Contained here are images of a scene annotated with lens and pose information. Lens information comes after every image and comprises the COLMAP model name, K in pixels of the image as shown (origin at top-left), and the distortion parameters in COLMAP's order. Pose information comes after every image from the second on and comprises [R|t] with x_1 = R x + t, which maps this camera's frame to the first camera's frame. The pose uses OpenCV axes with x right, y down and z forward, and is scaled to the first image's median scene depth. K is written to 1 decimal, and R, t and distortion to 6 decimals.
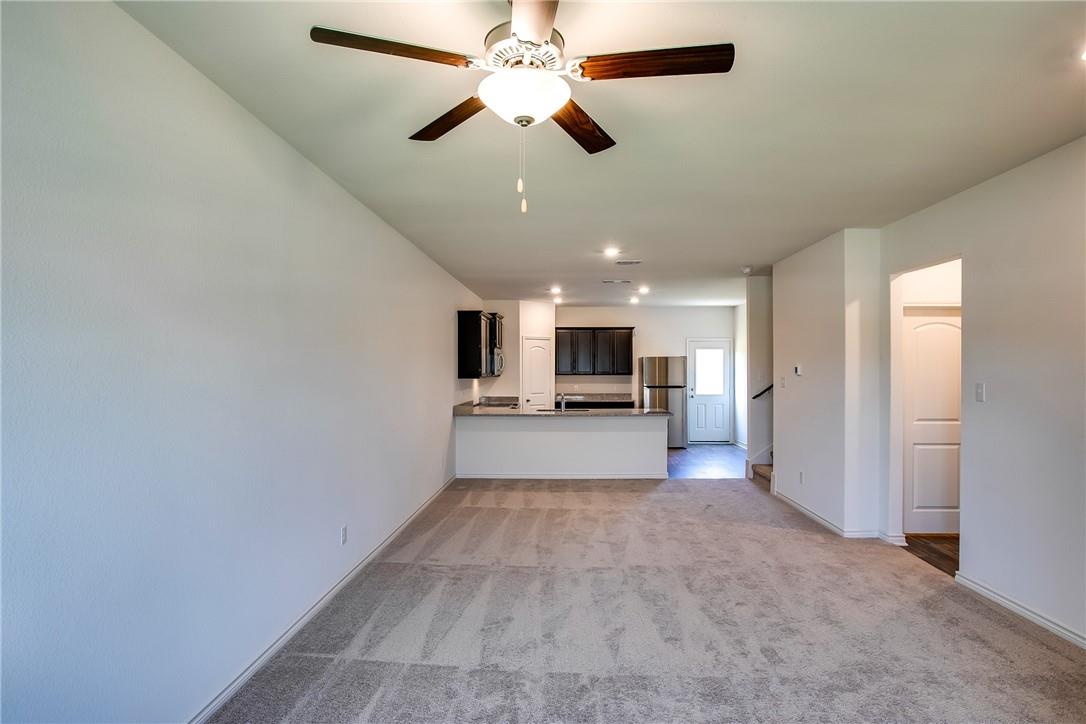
lens RADIAL K [[555.7, 0, 543.6], [0, 555.7, 366.7], [0, 0, 1]] dist [-0.003231, -0.000479]
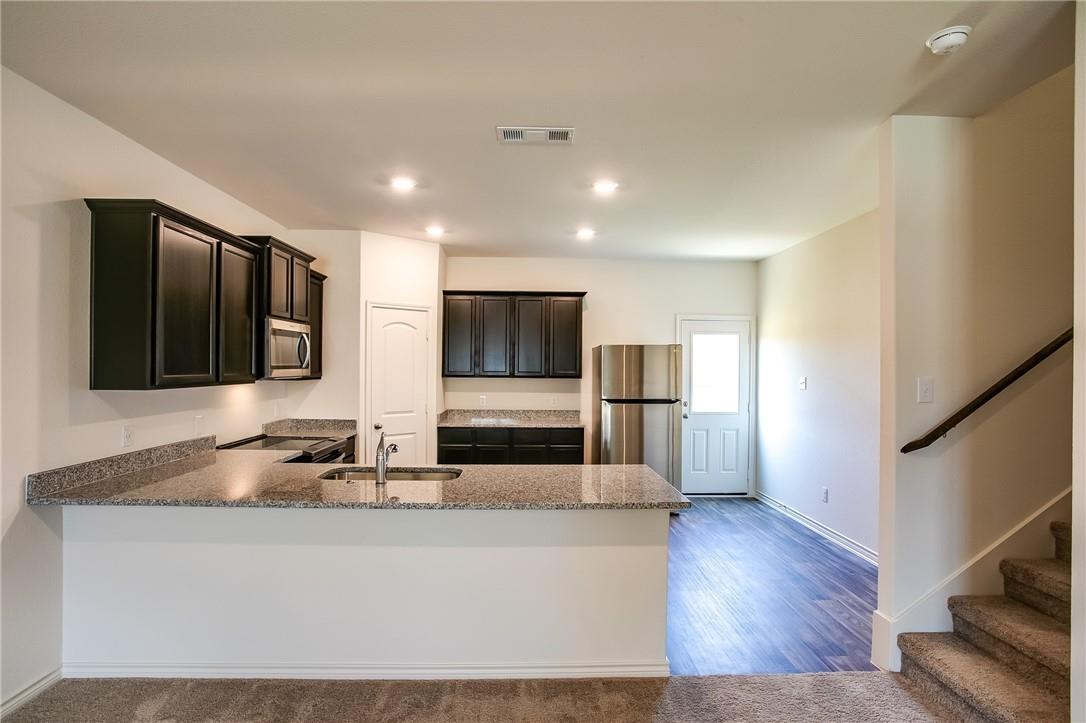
lens RADIAL K [[555.7, 0, 543.6], [0, 555.7, 366.2], [0, 0, 1]] dist [-0.003231, -0.000479]
pose [[0.997207, 0.007632, 0.074292, 0.080750], [-0.007776, 0.999968, 0.001645, 0.002483], [-0.074277, -0.002218, 0.997235, 0.449589]]
